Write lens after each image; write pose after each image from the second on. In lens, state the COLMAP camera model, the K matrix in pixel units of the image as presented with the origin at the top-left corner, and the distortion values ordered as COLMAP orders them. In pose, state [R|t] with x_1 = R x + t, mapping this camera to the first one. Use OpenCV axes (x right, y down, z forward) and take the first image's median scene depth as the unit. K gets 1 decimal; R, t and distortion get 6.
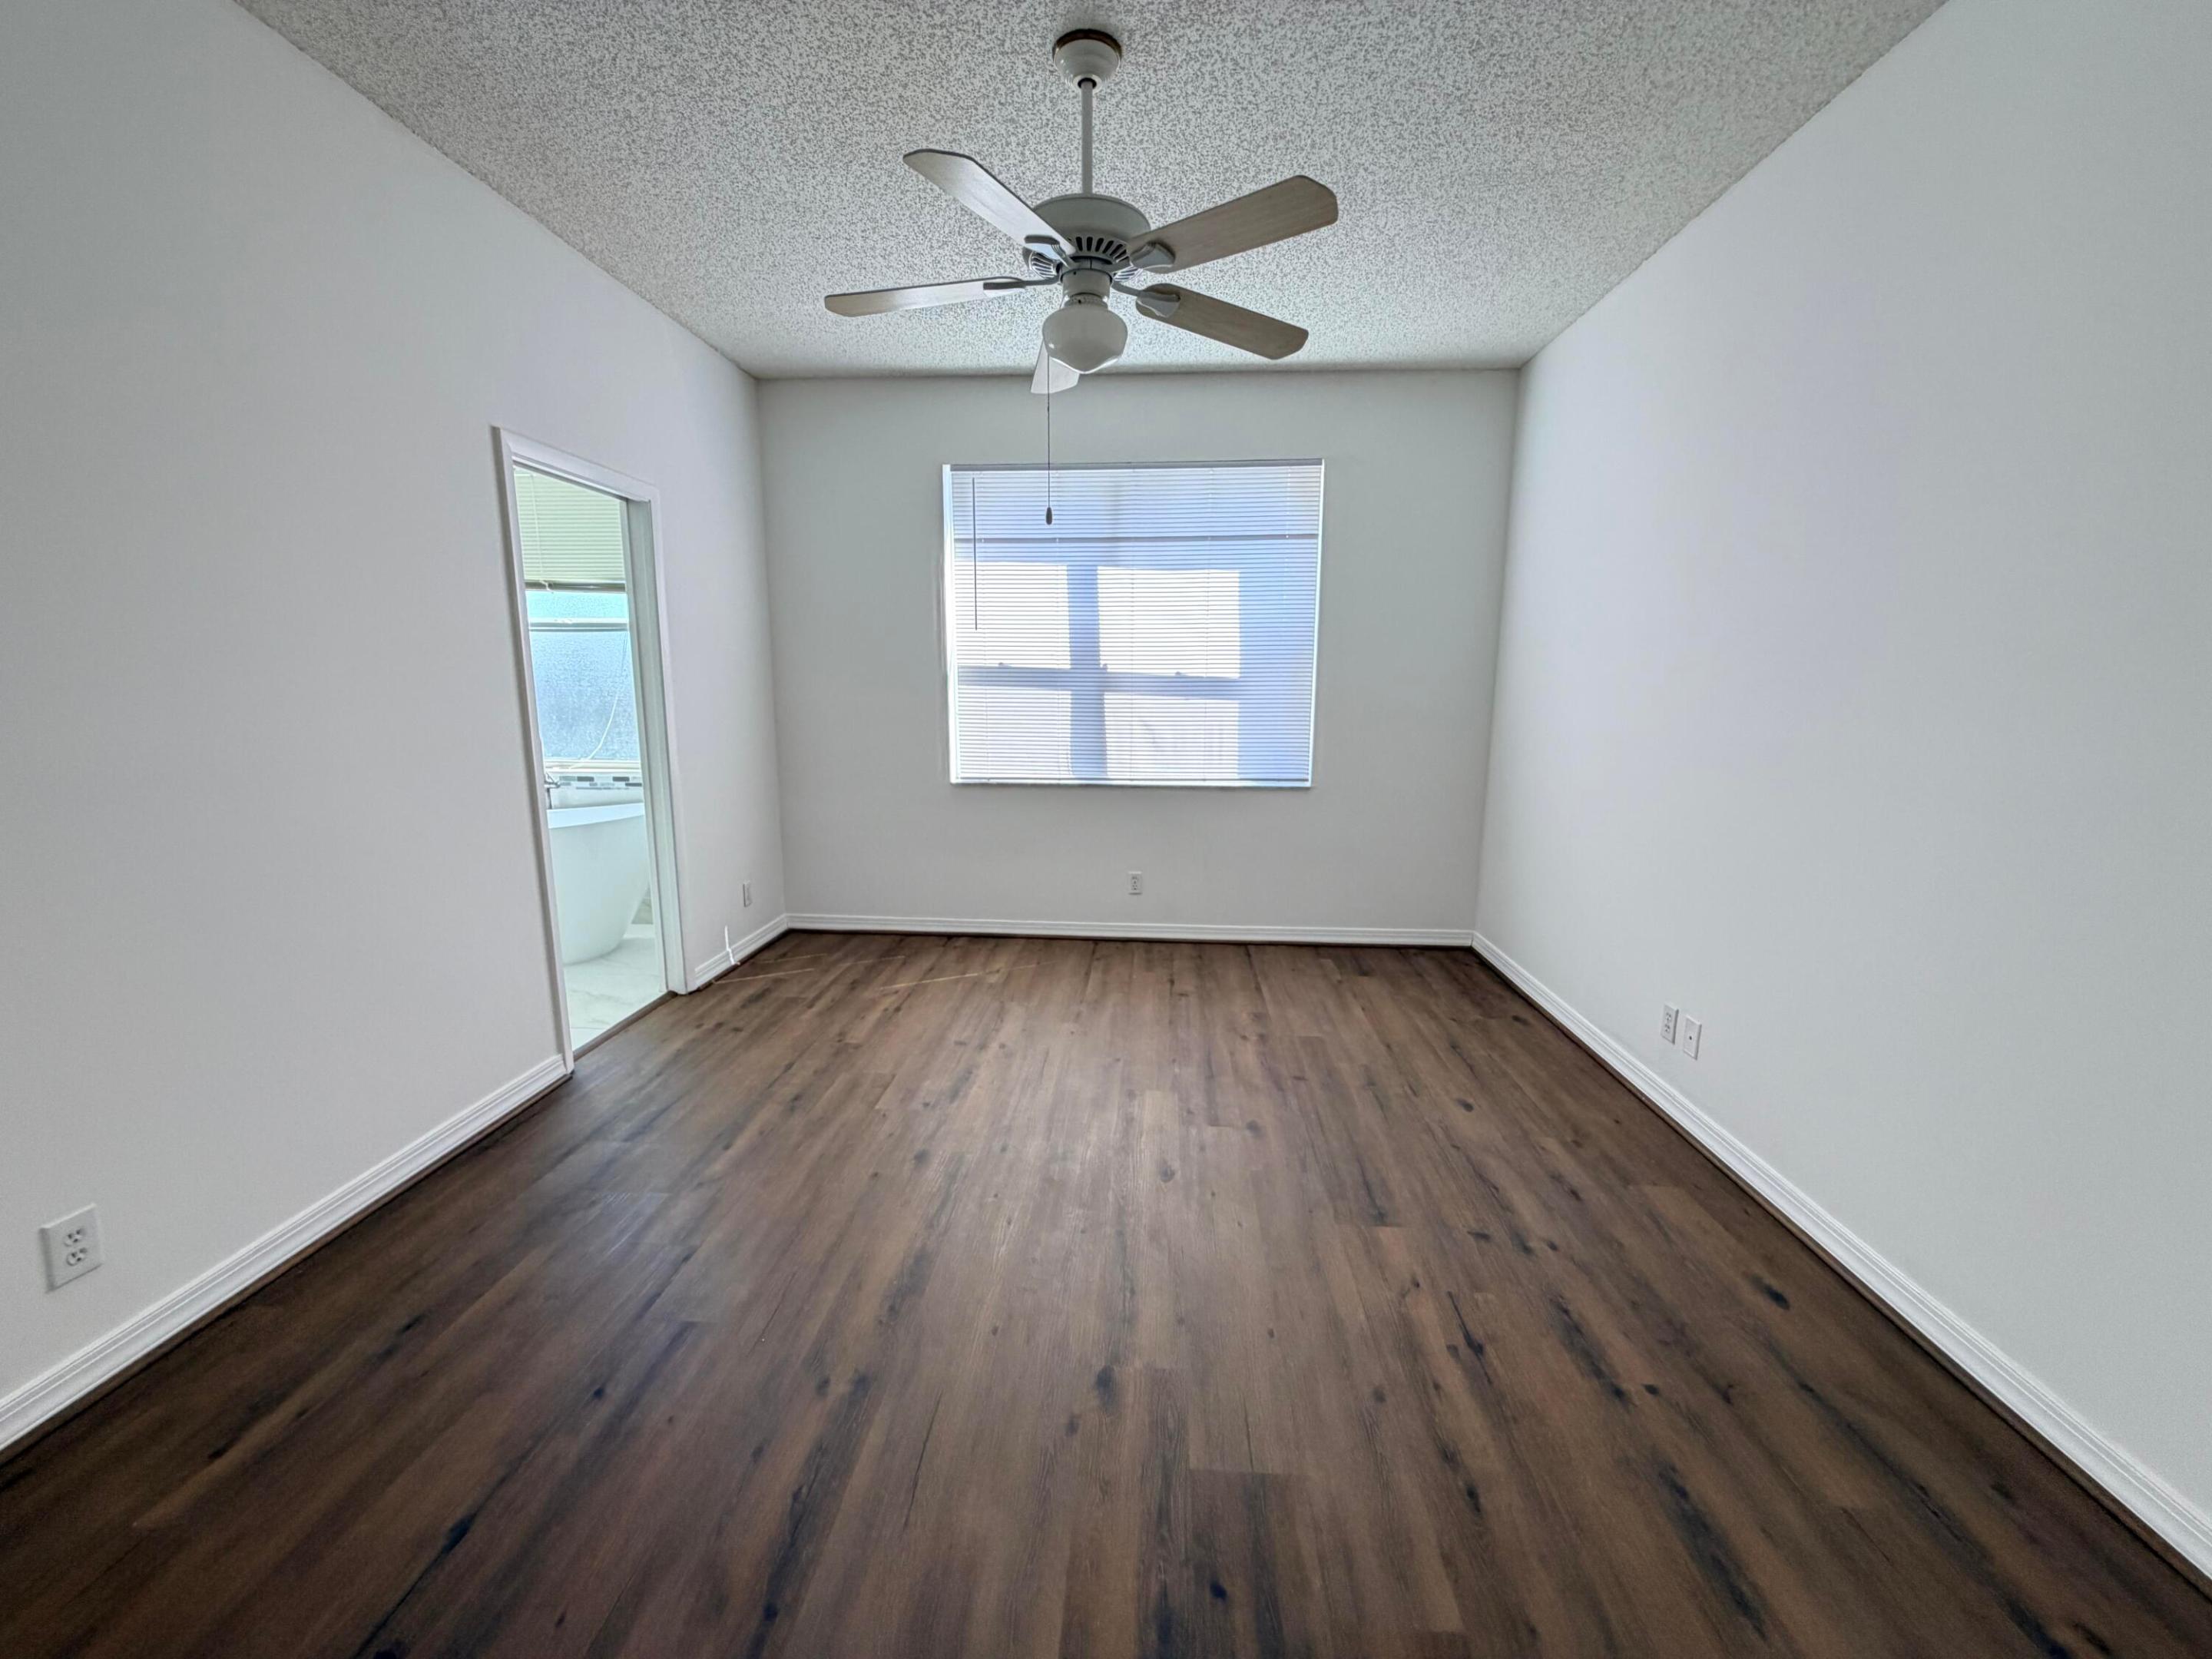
lens RADIAL K [[883.5, 0, 1101.8], [0, 883.5, 825.1], [0, 0, 1]] dist [0.000427, 0.000285]
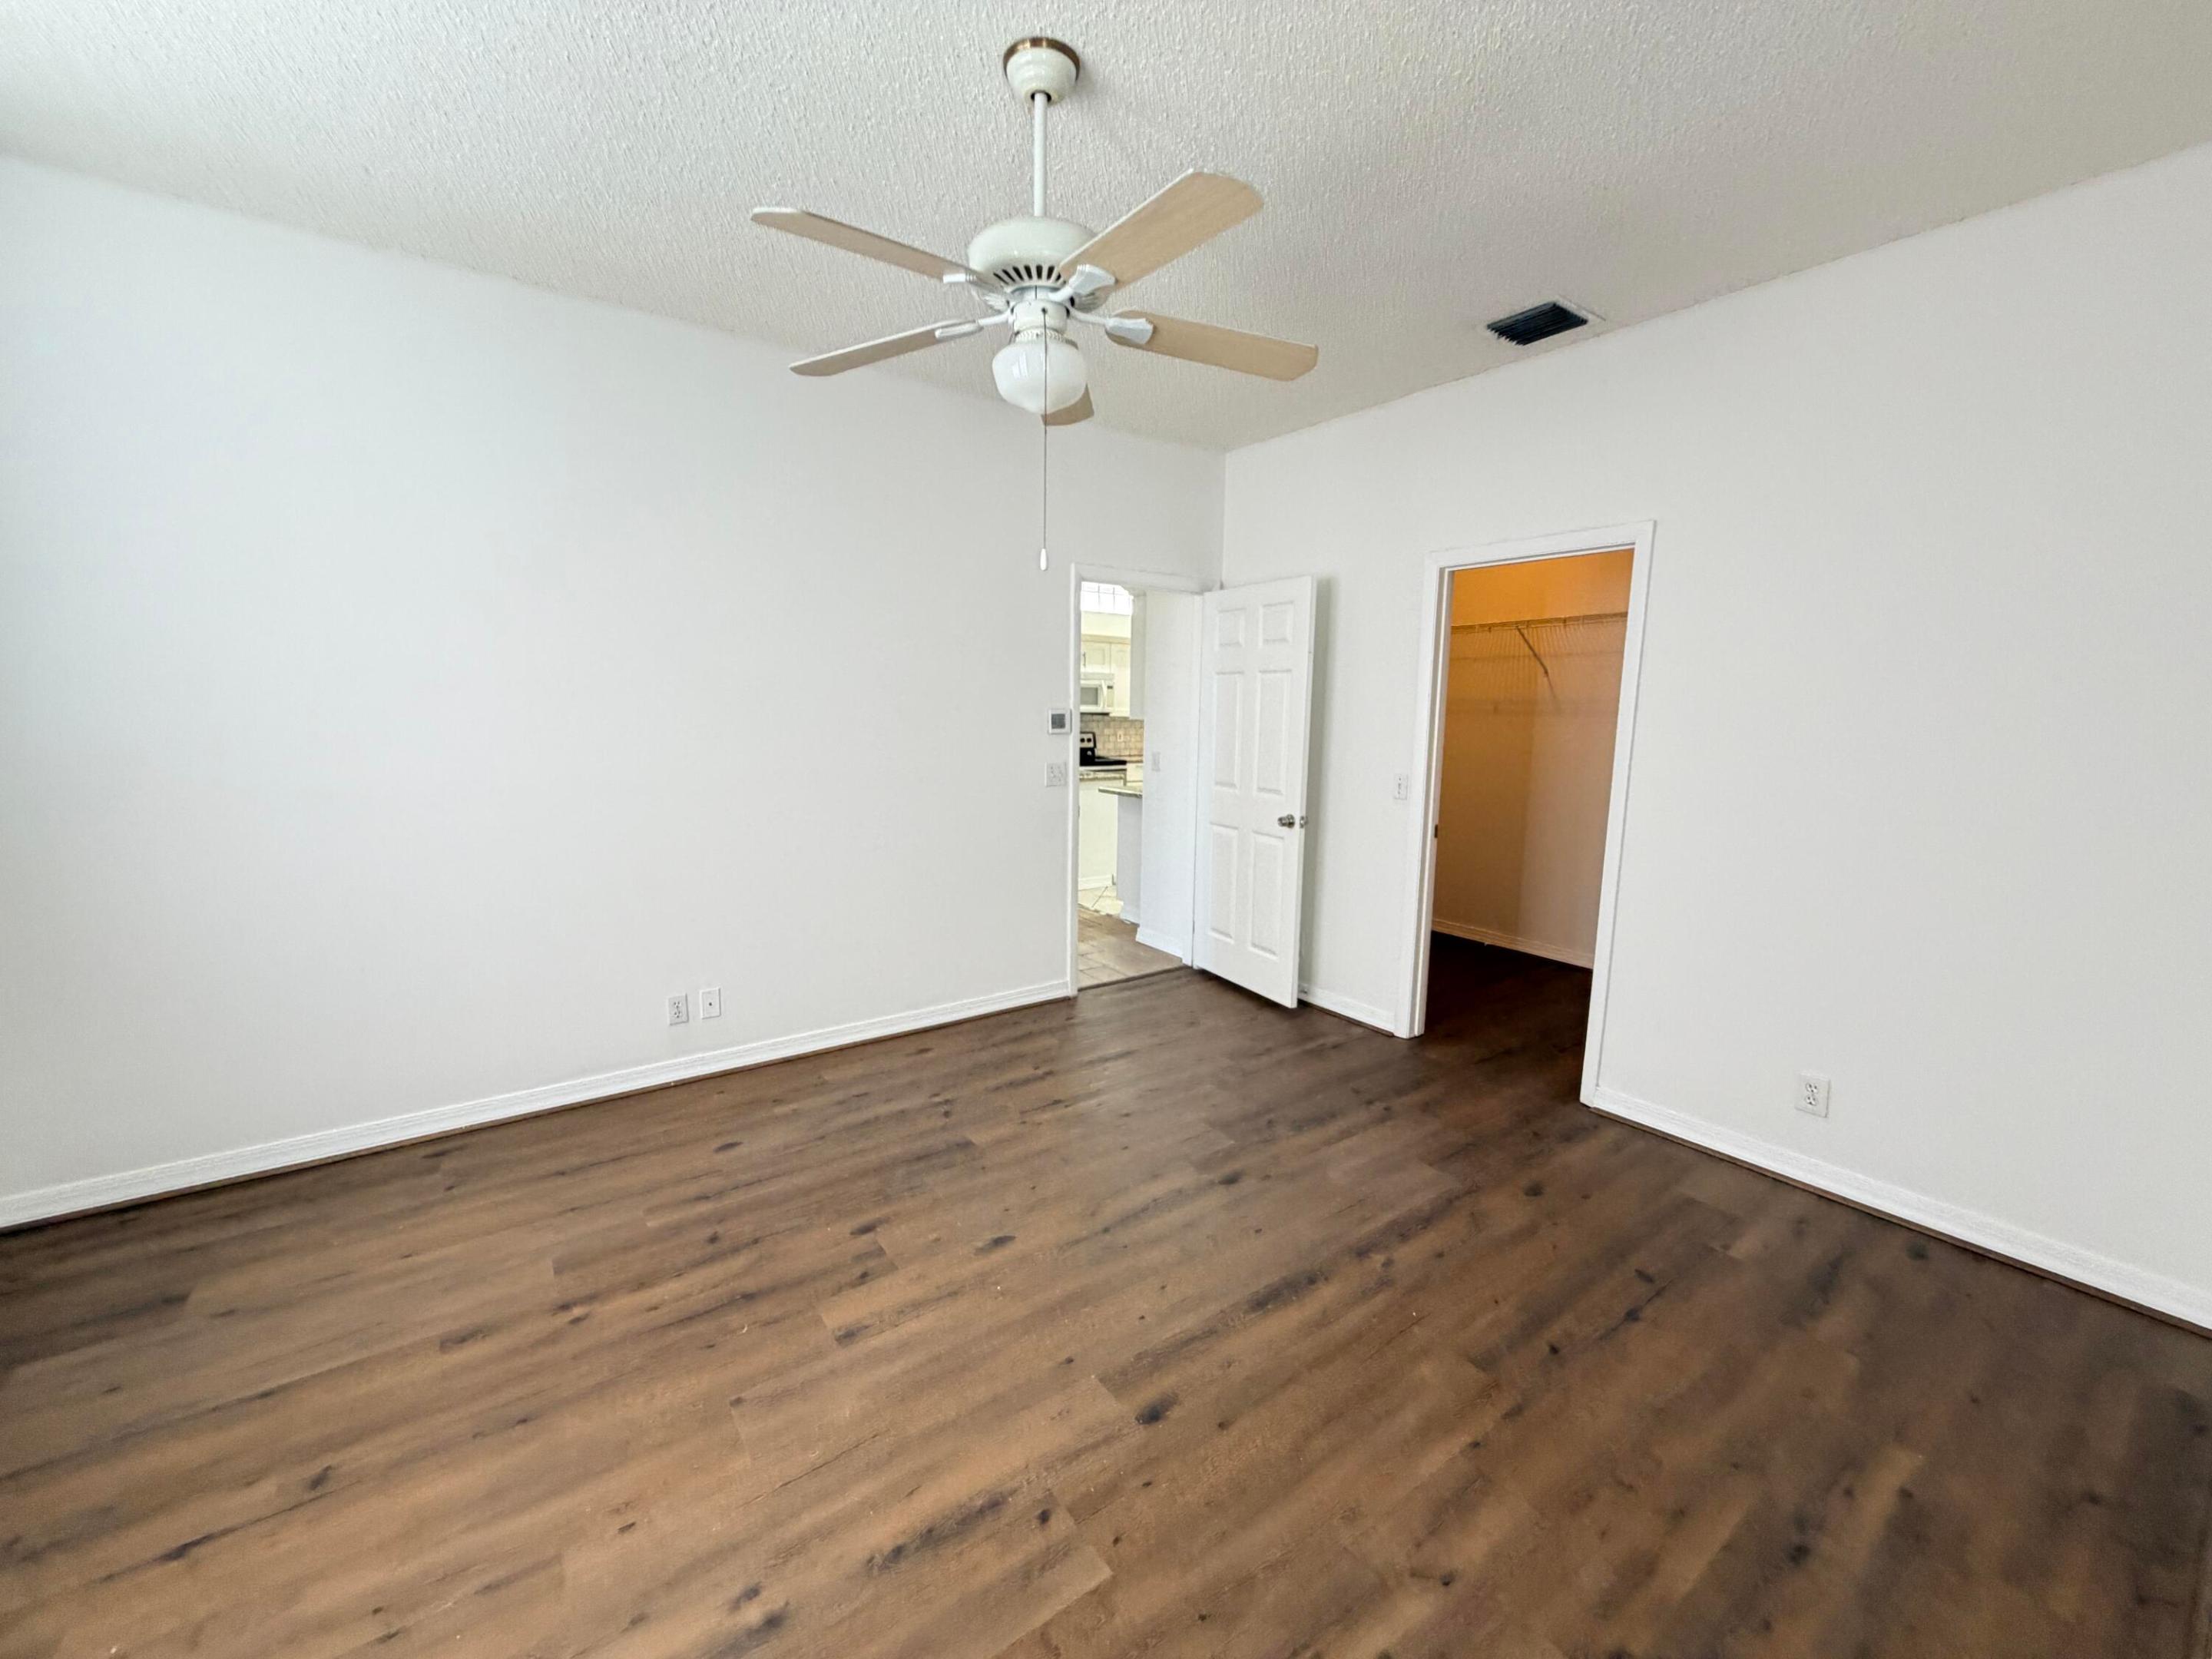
lens RADIAL K [[883.5, 0, 1095.5], [0, 883.5, 828.4], [0, 0, 1]] dist [0.000427, 0.000285]
pose [[-0.635601, -0.122420, 0.762250, -0.469786], [0.106874, 0.963888, 0.243921, -0.192078], [-0.764585, 0.236501, -0.599565, 0.952232]]
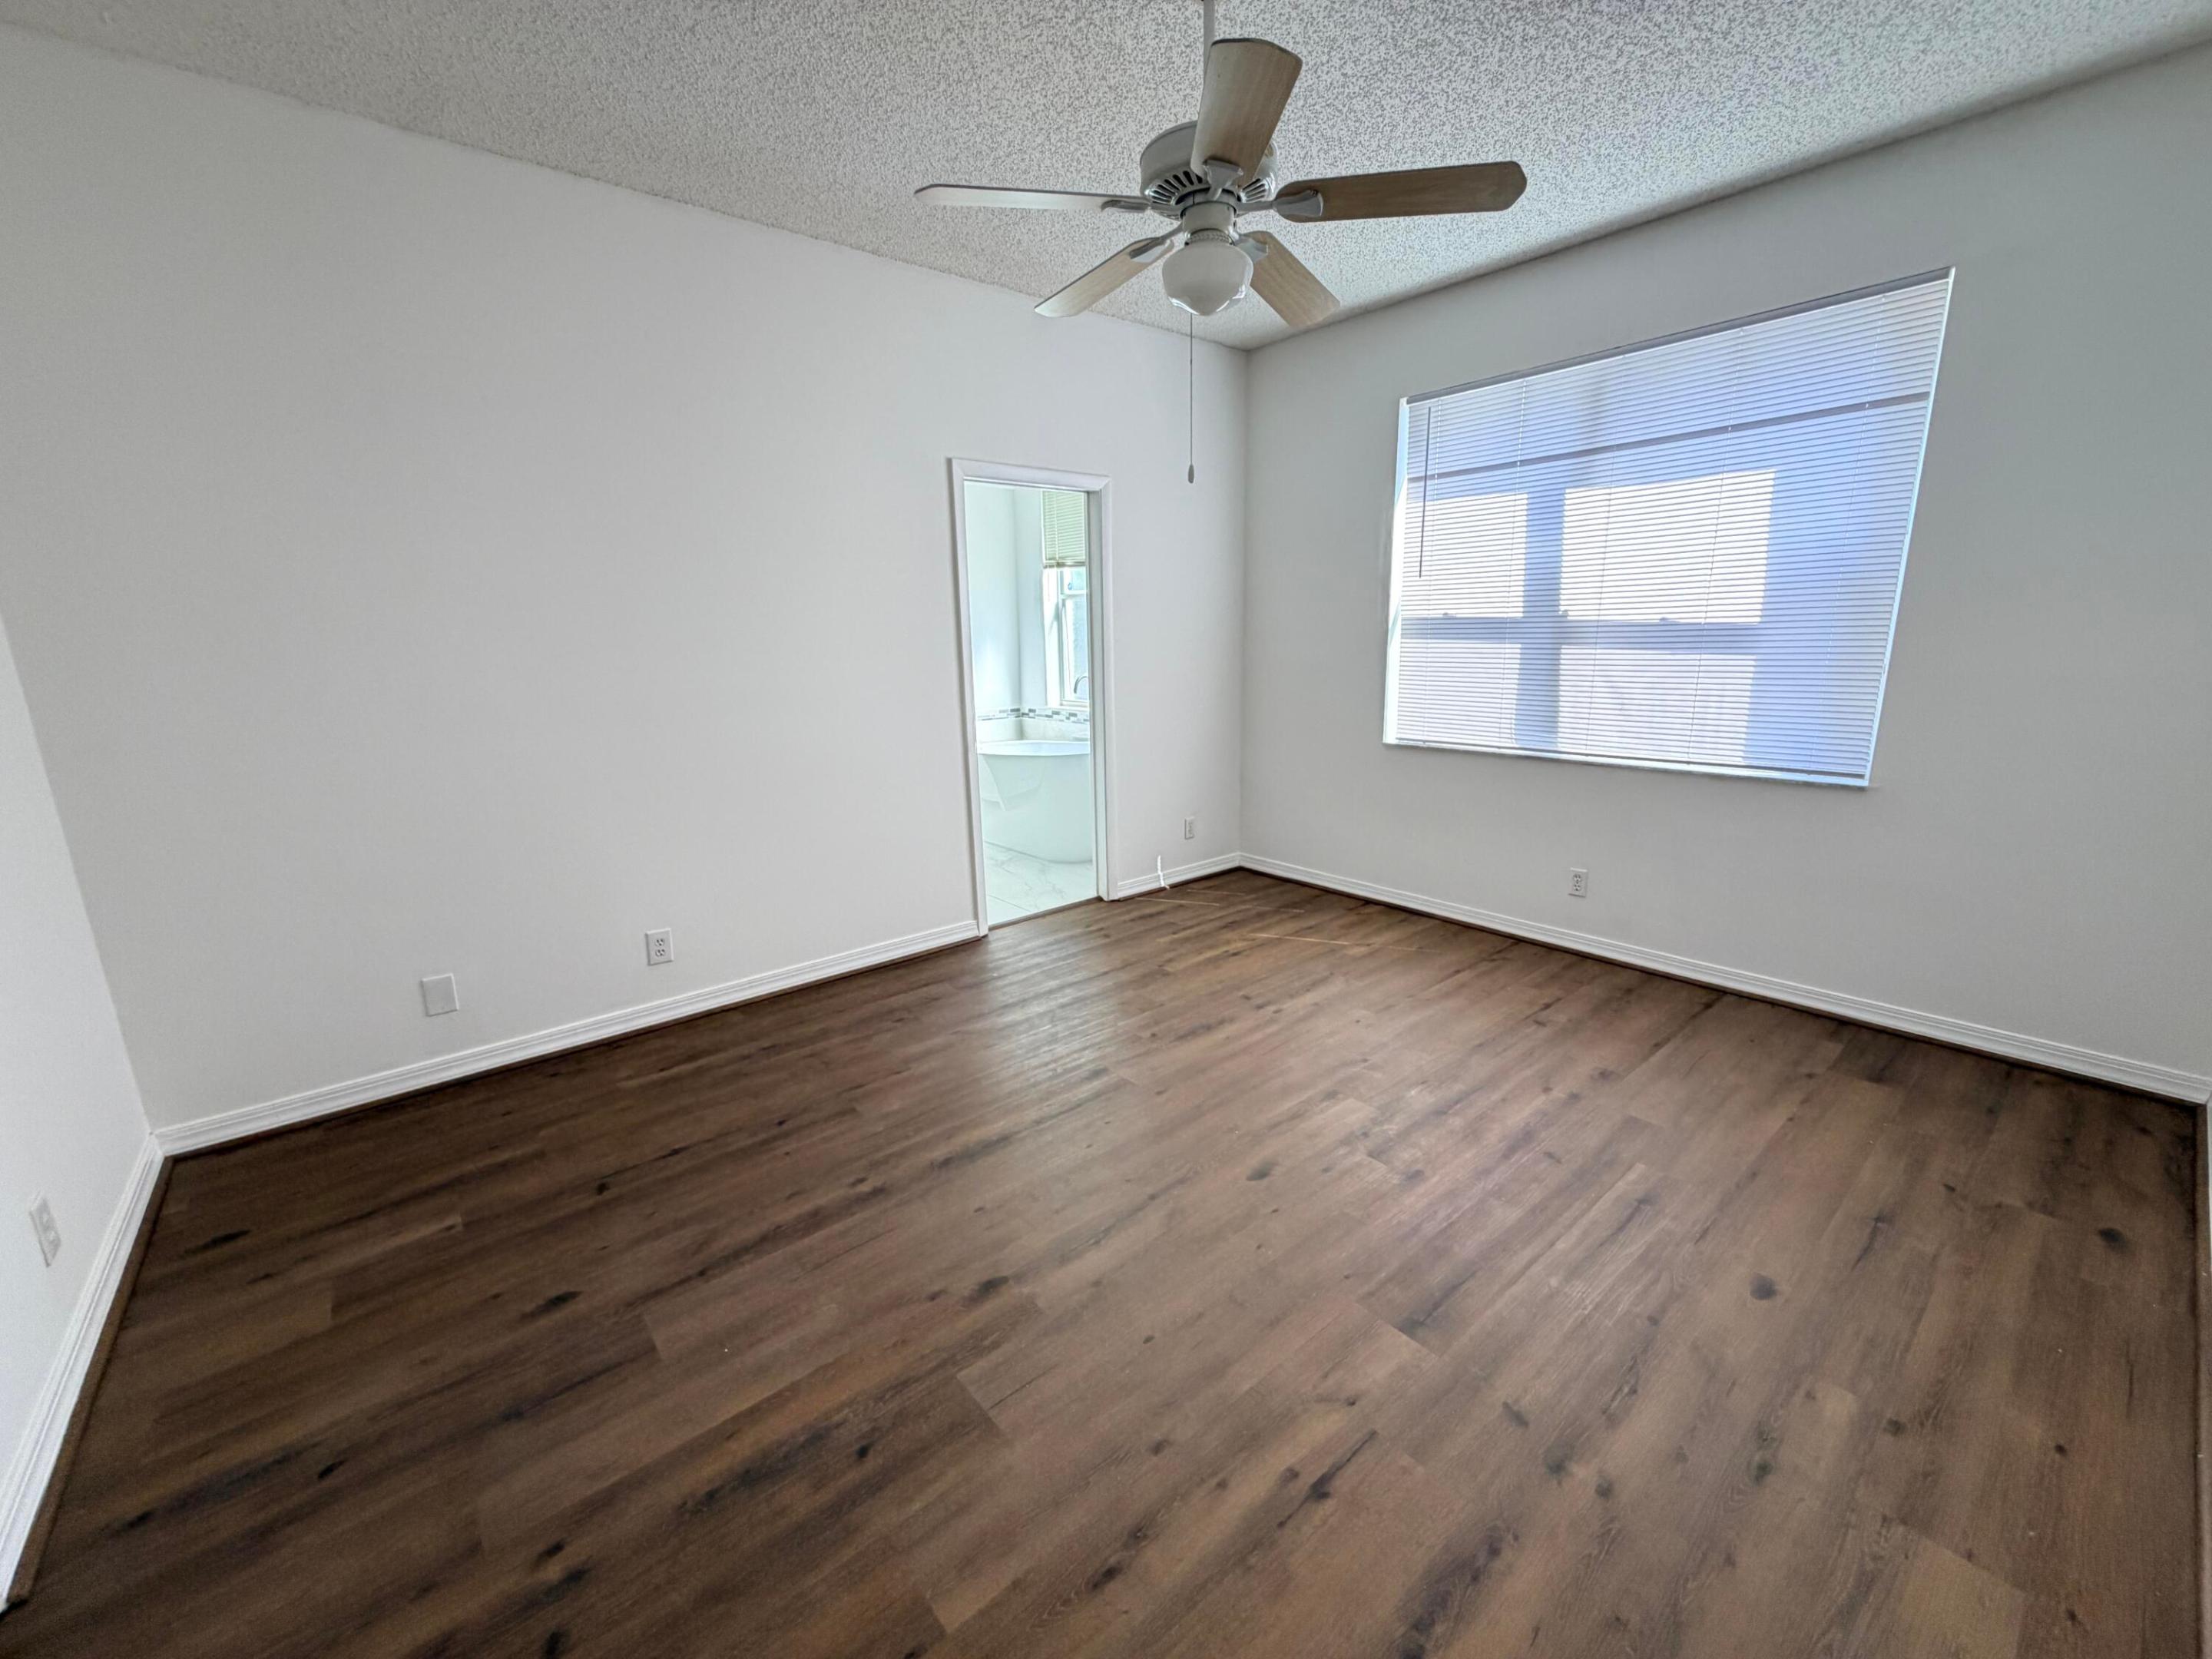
lens RADIAL K [[883.5, 0, 1101.0], [0, 883.5, 826.8], [0, 0, 1]] dist [0.000427, 0.000285]
pose [[0.692878, 0.137758, -0.707773, 0.386538], [-0.093816, 0.990460, 0.100938, -0.033081], [0.714926, -0.003538, 0.699191, 0.152527]]
